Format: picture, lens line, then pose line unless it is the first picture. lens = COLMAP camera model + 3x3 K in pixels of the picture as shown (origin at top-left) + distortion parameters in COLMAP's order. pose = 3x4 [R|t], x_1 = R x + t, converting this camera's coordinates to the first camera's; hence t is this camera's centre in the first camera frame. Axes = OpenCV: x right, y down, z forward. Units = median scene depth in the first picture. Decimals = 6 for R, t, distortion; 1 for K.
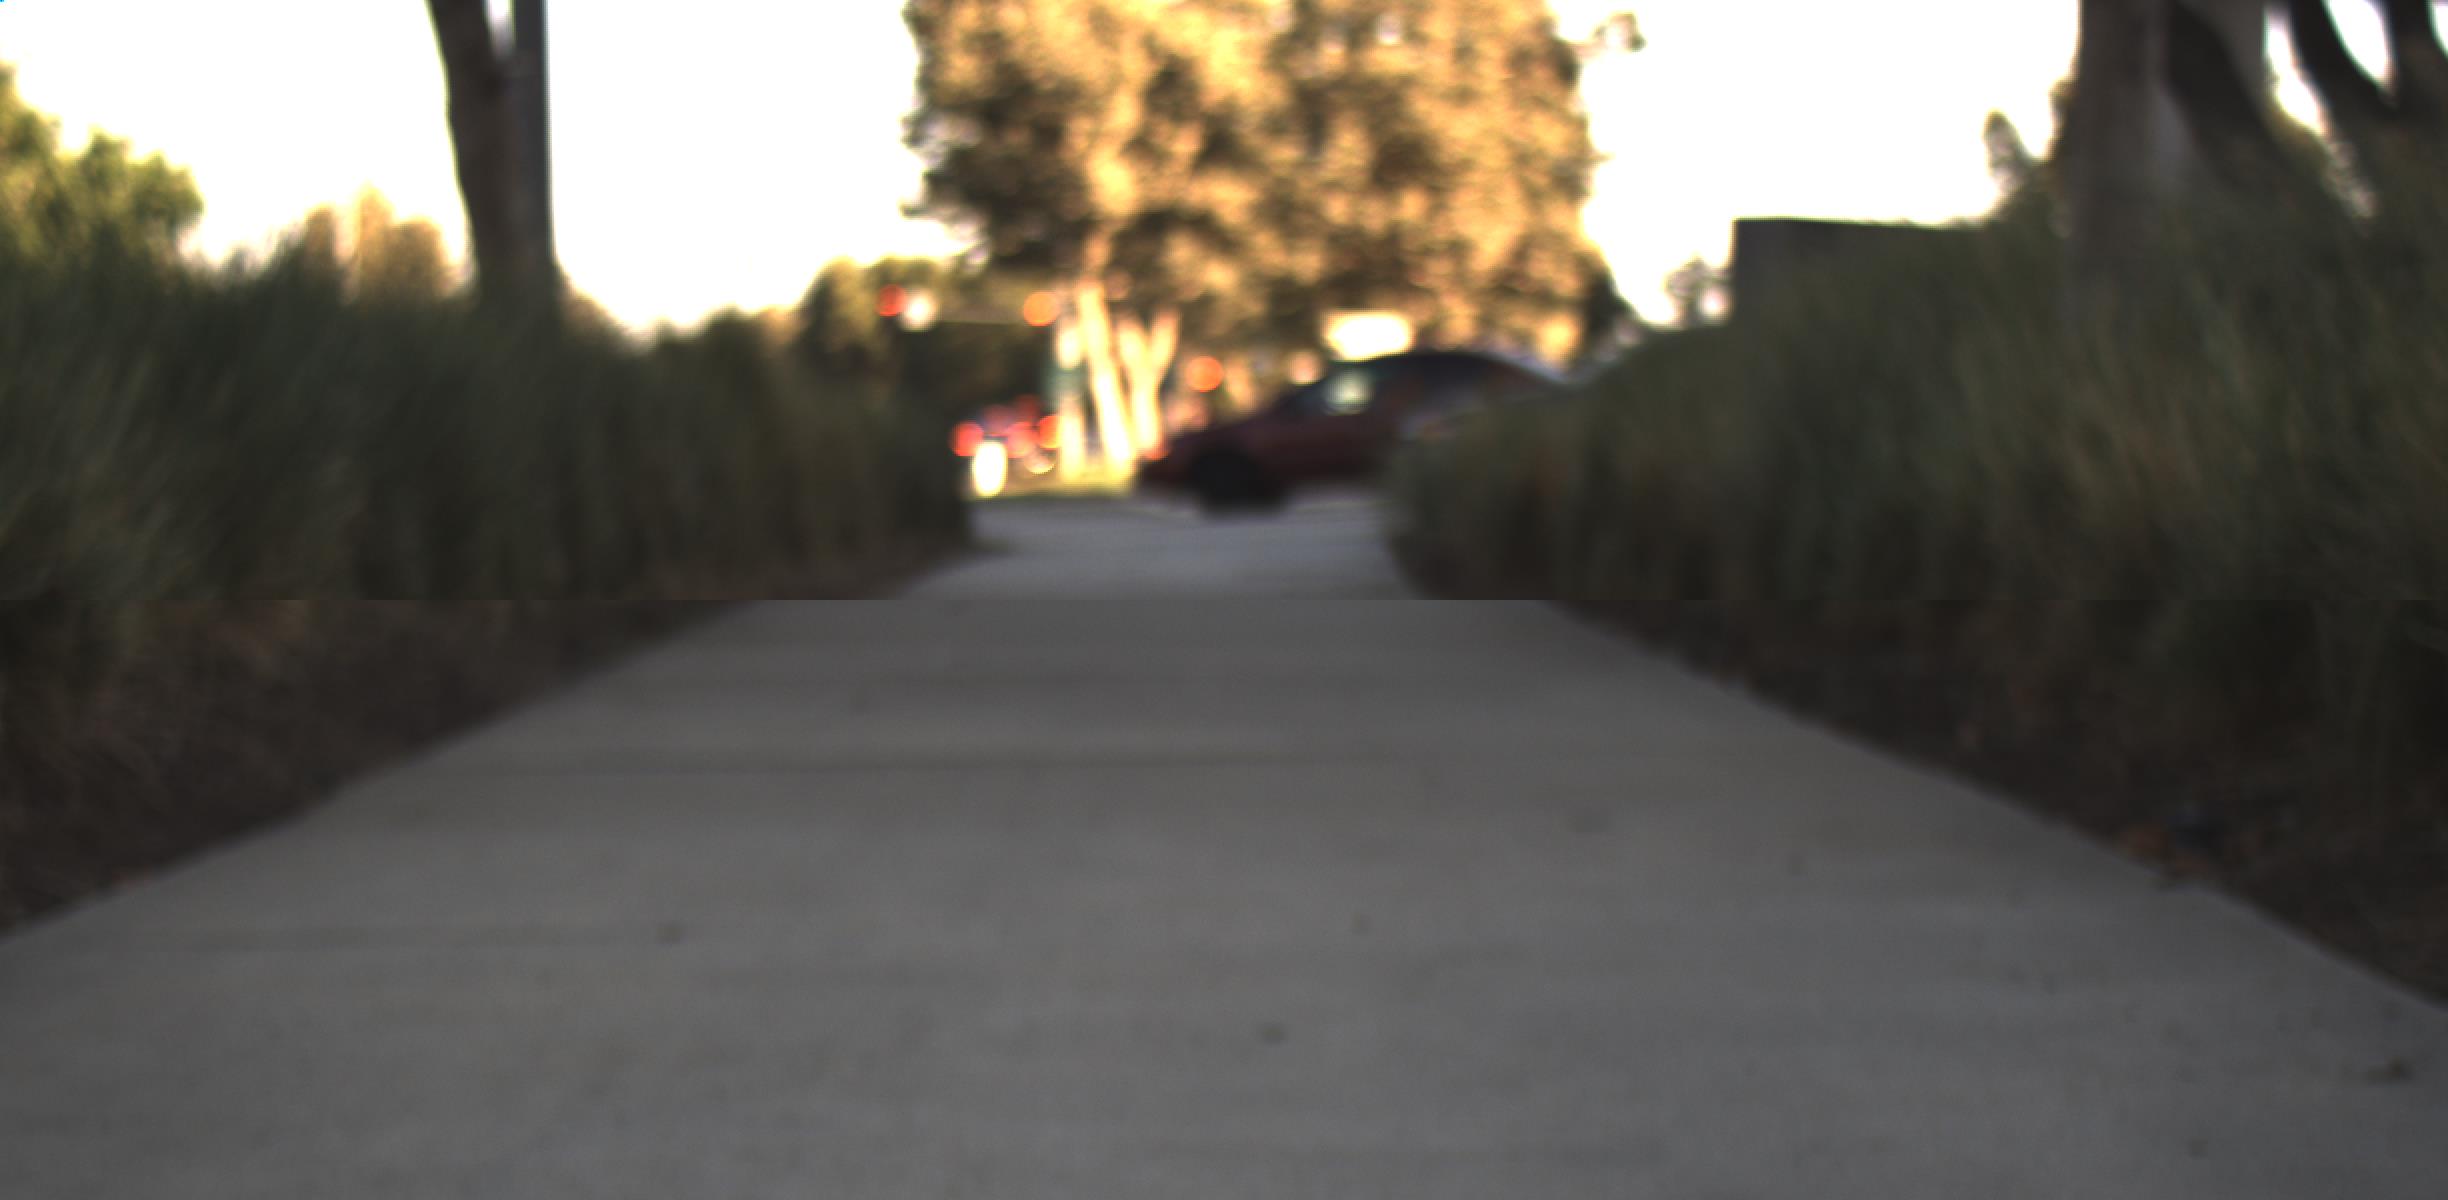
lens RADIAL K [[4716.1, 0, 1227.0], [0, 4716.1, 691.4], [0, 0, 1]] dist [-0.028642, 0.424993]
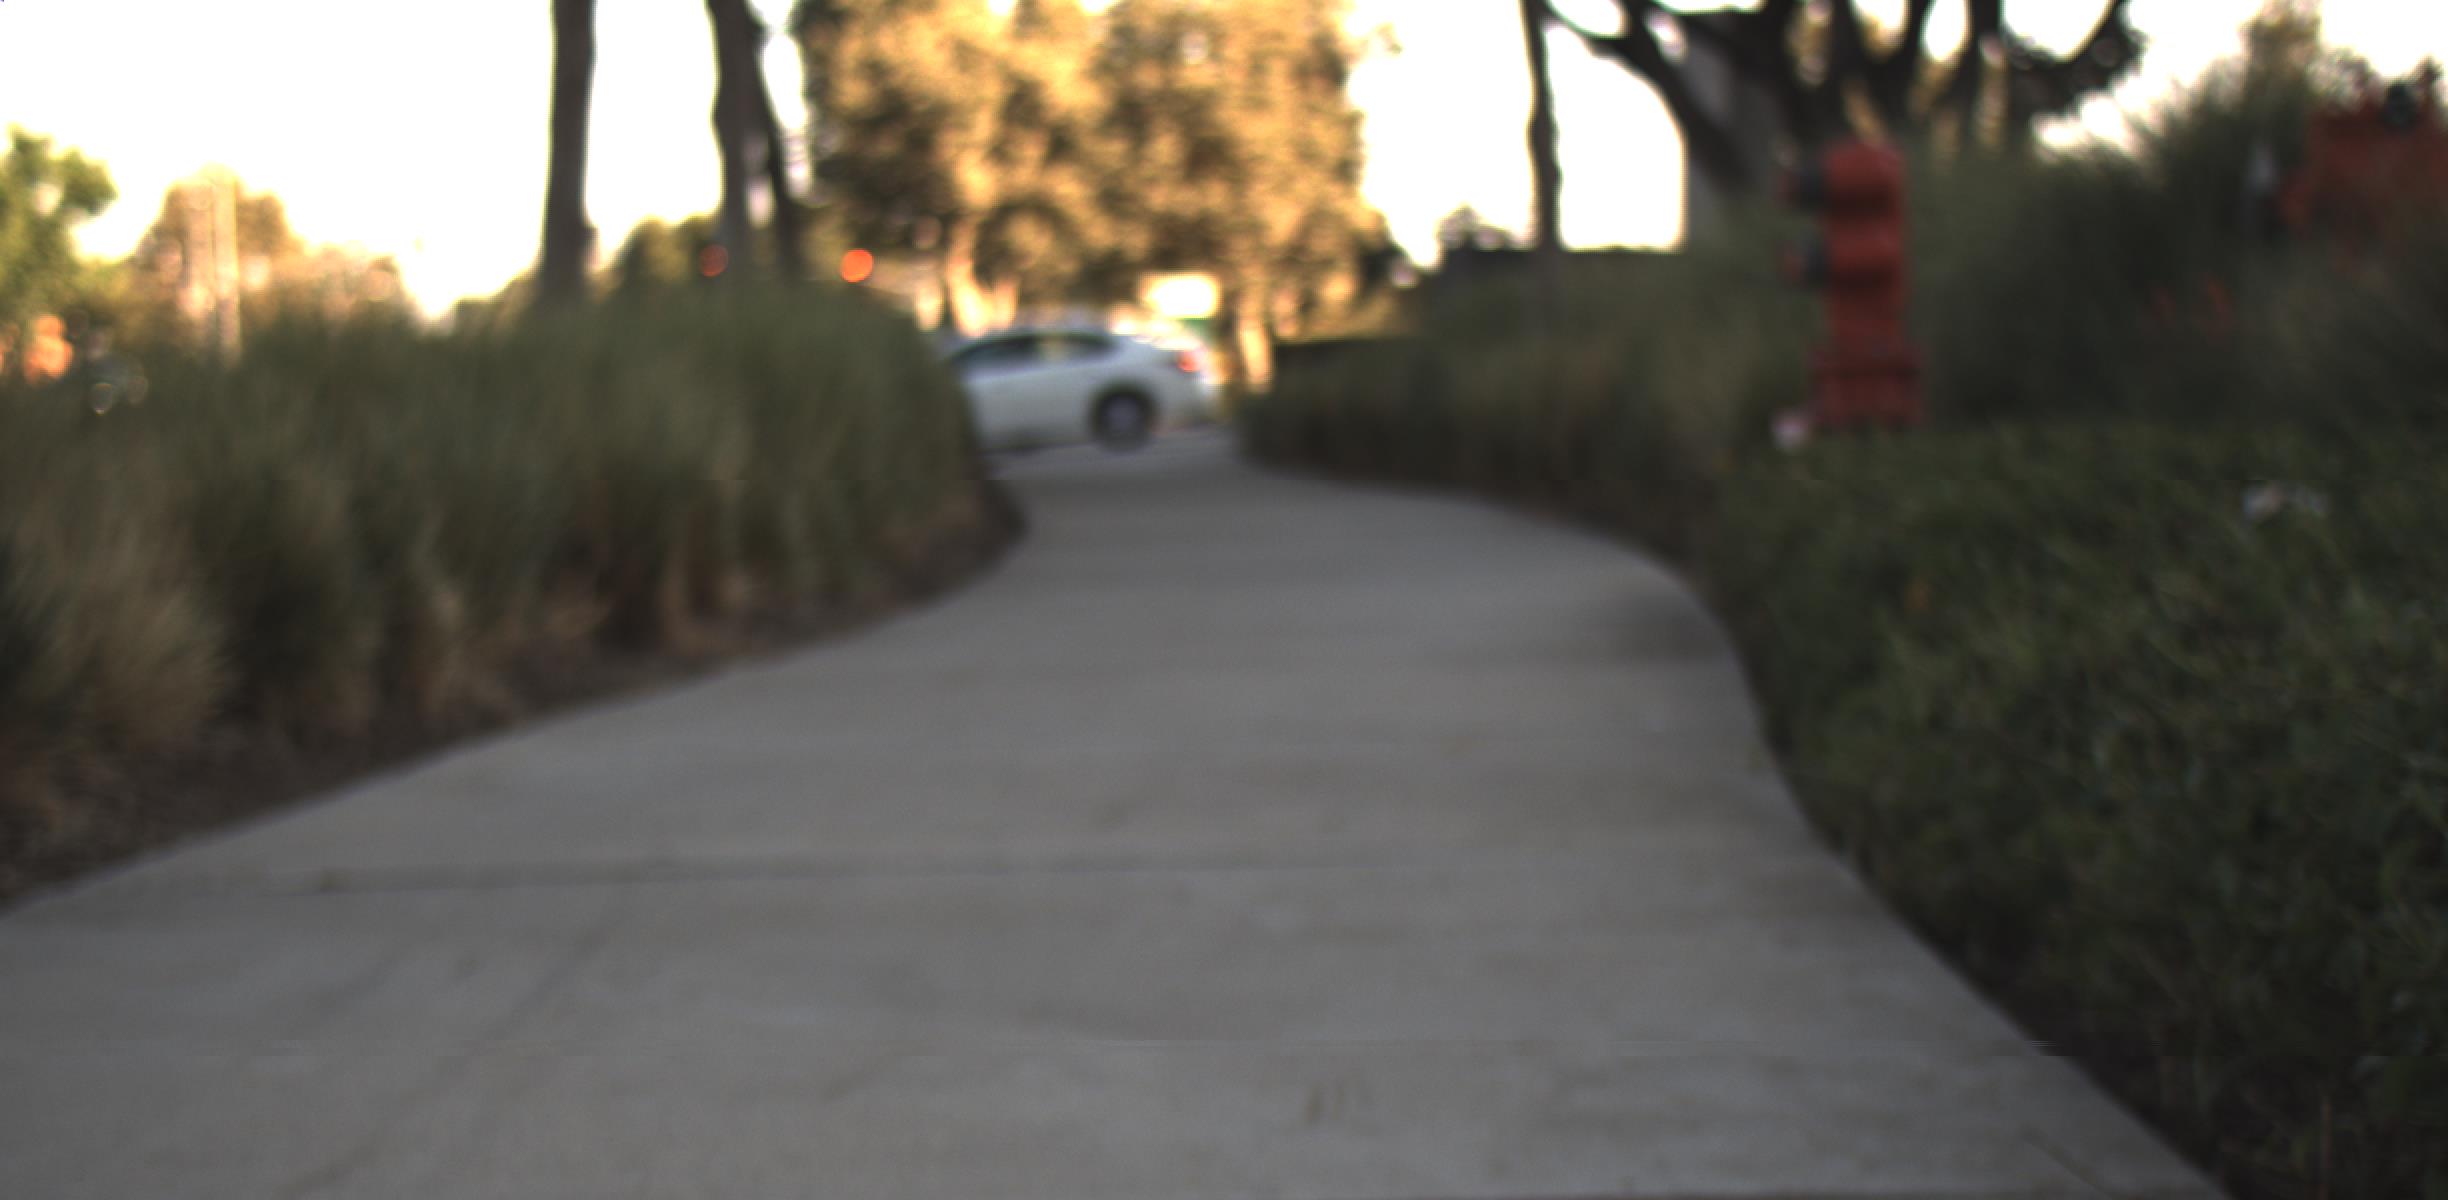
lens RADIAL K [[4716.1, 0, 1227.0], [0, 4716.1, 691.4], [0, 0, 1]] dist [-0.028642, 0.424993]
pose [[0.998678, -0.027120, 0.043660, -0.015698], [0.026565, 0.999560, 0.013229, 0.011089], [-0.043999, -0.012052, 0.998959, -0.234956]]
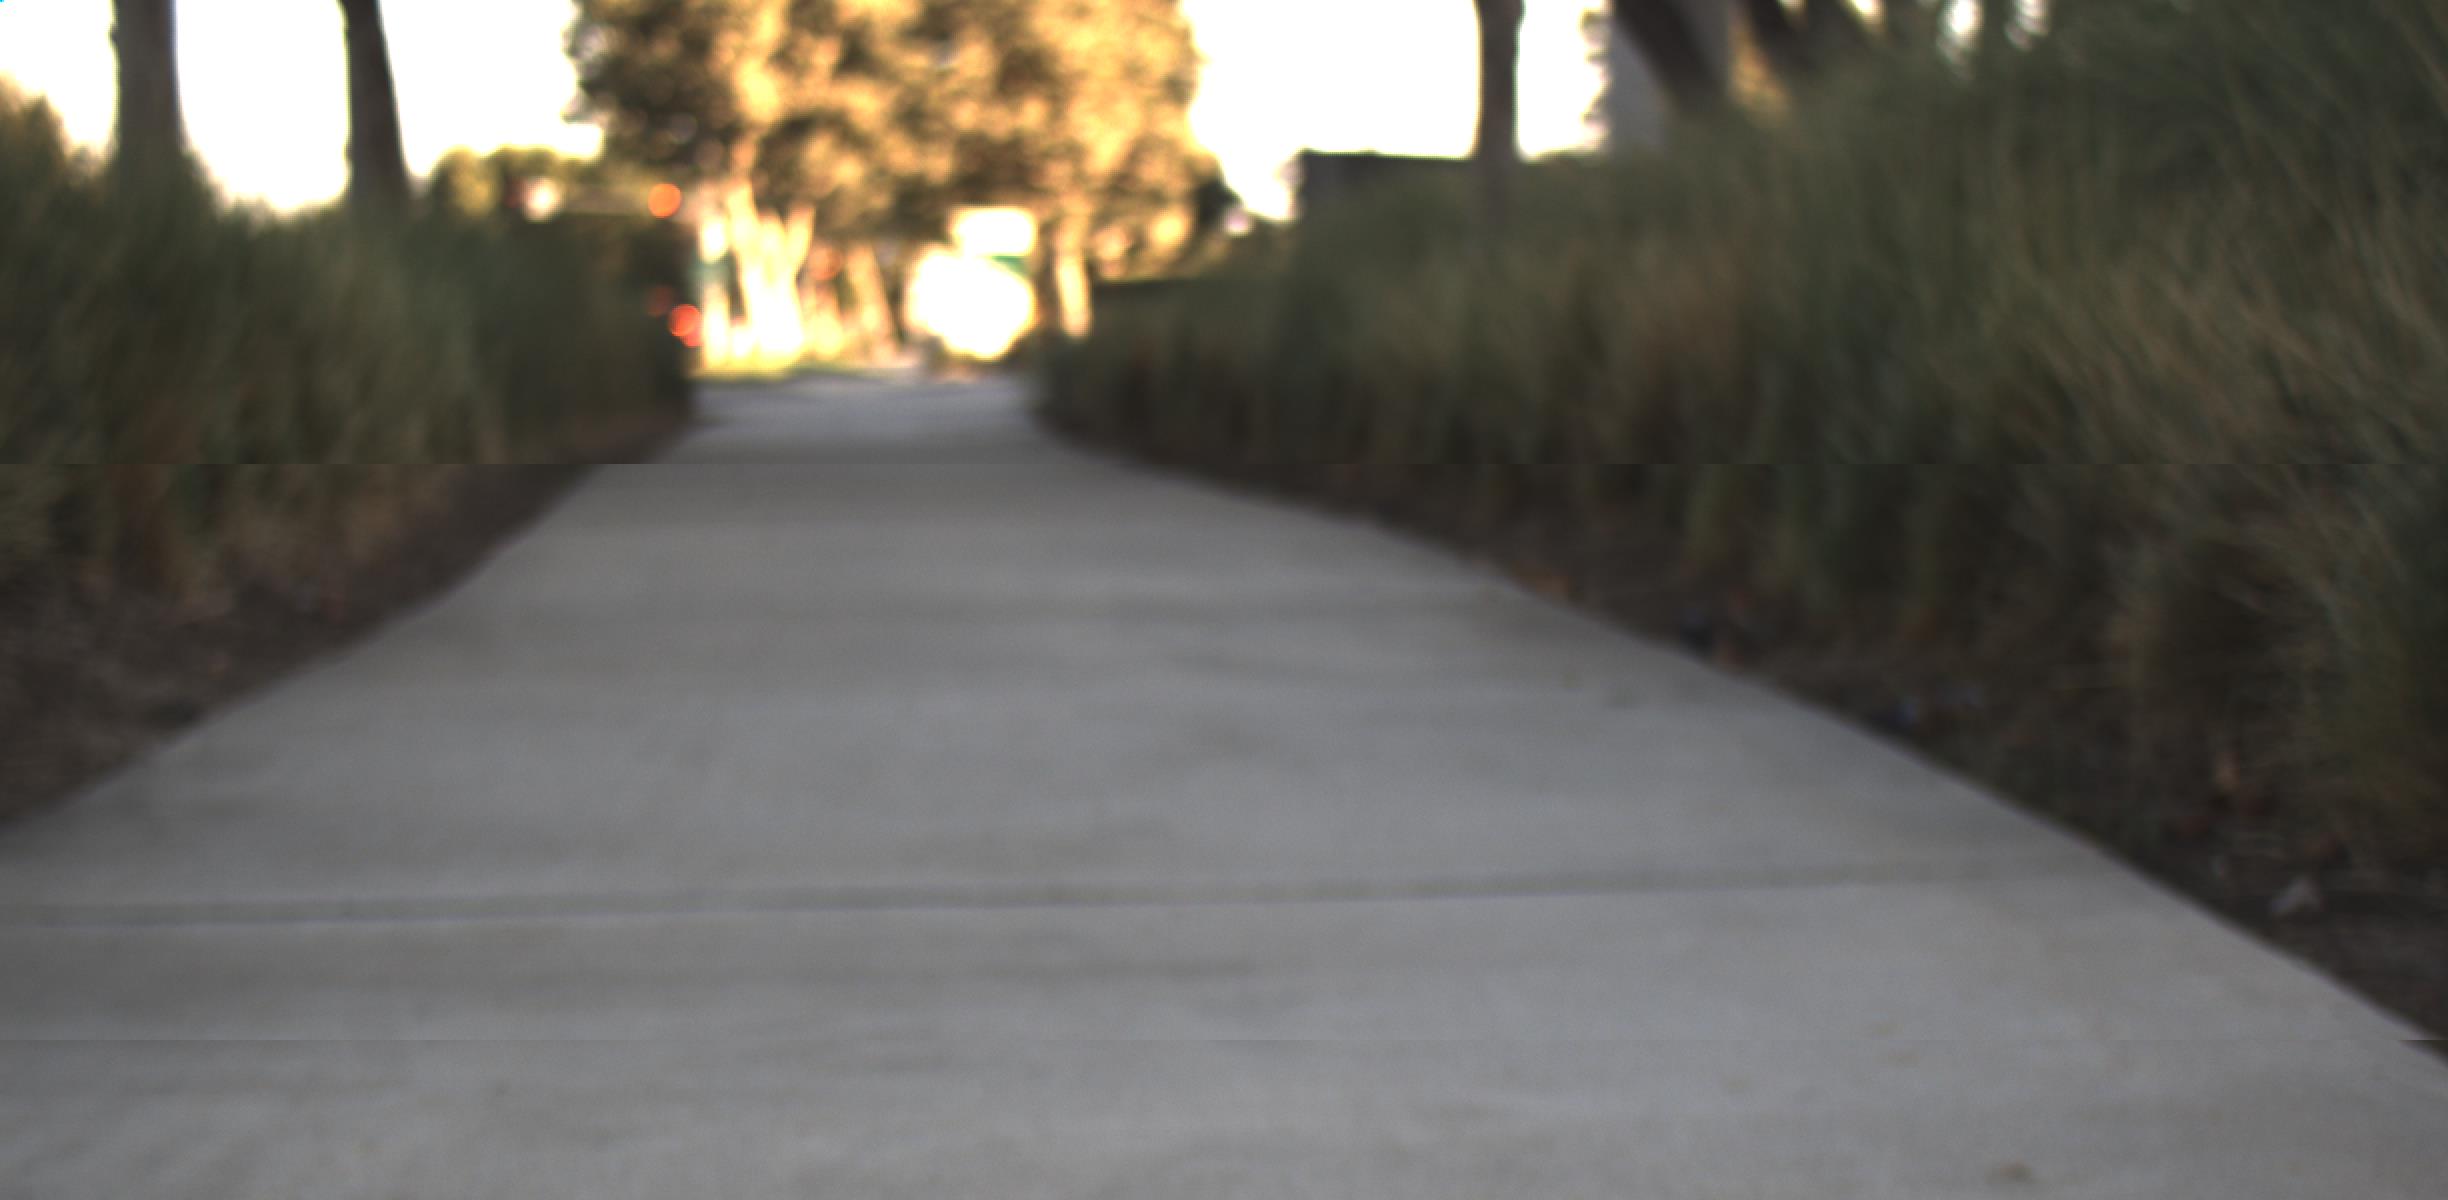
lens RADIAL K [[4716.1, 0, 1227.0], [0, 4716.1, 691.4], [0, 0, 1]] dist [-0.028642, 0.424993]
pose [[0.996677, -0.009937, 0.080845, -0.005514], [0.007988, 0.999670, 0.024399, 0.004474], [-0.081061, -0.023672, 0.996428, -0.092213]]
